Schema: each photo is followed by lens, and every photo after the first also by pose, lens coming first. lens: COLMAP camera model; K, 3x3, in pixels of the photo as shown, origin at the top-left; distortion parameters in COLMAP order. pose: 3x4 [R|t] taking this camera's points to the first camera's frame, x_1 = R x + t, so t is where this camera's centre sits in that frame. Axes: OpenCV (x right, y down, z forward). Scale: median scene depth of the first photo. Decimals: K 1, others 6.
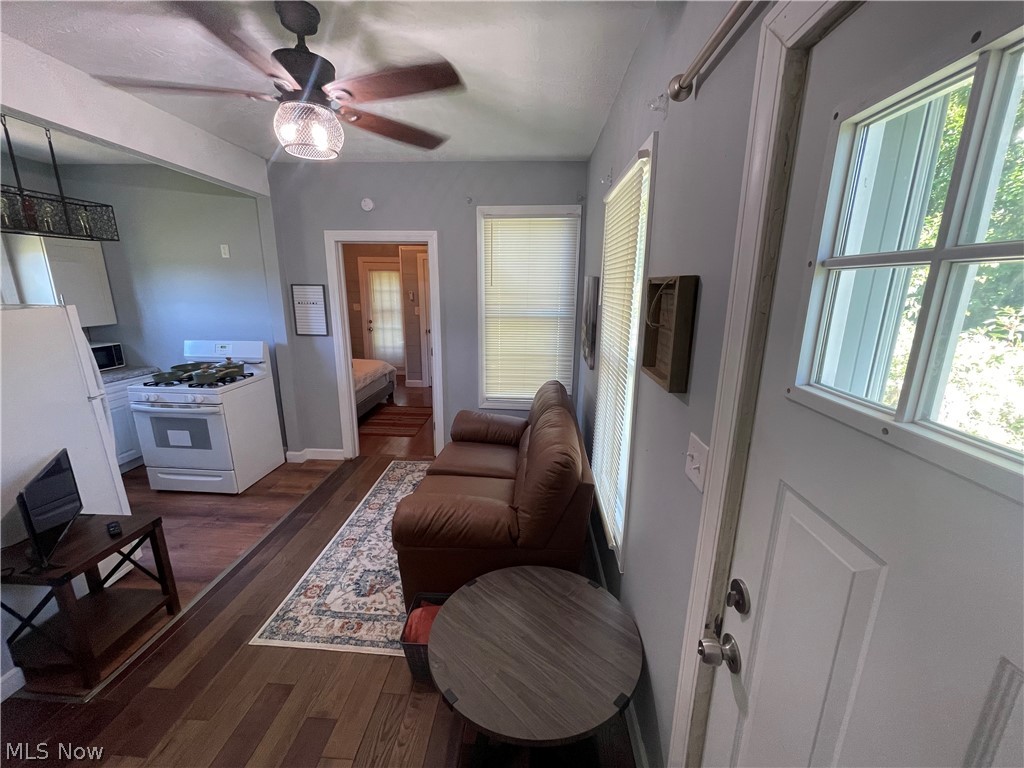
lens RADIAL K [[409.1, 0, 511.1], [0, 409.1, 384.2], [0, 0, 1]] dist [0.003893, 0.000326]
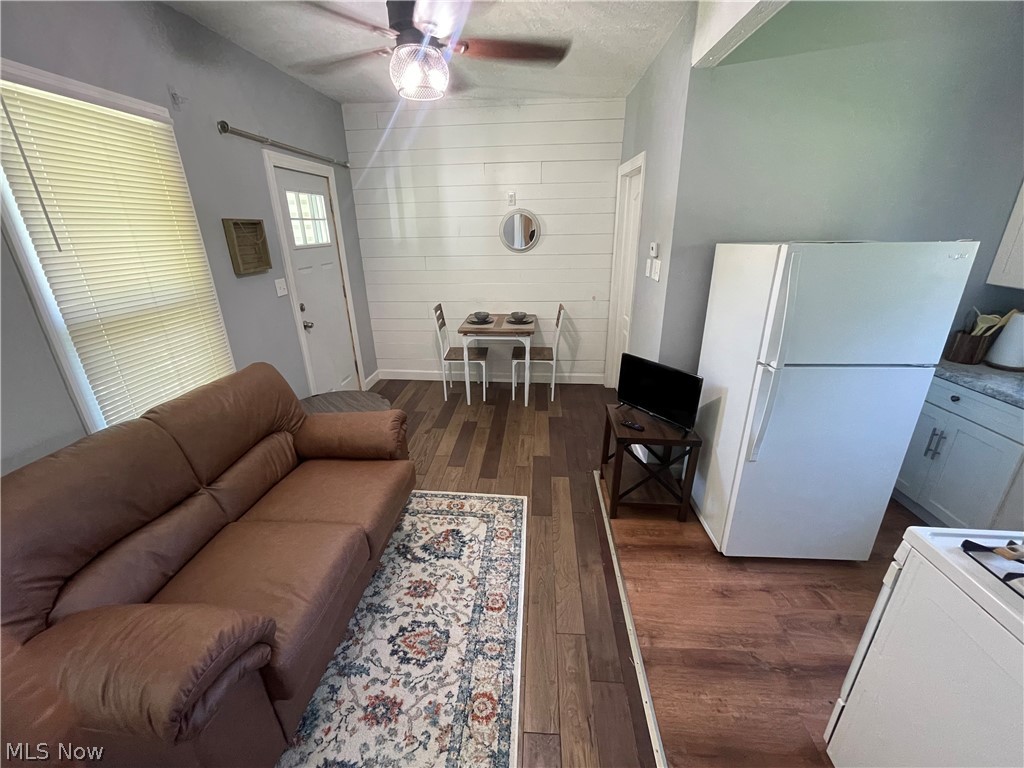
lens RADIAL K [[409.1, 0, 510.1], [0, 409.1, 379.6], [0, 0, 1]] dist [0.003893, 0.000326]
pose [[-0.999930, 0.003700, 0.011235, -0.517251], [0.009393, 0.825723, 0.563998, -0.388034], [-0.007190, 0.564064, -0.825700, 1.635961]]
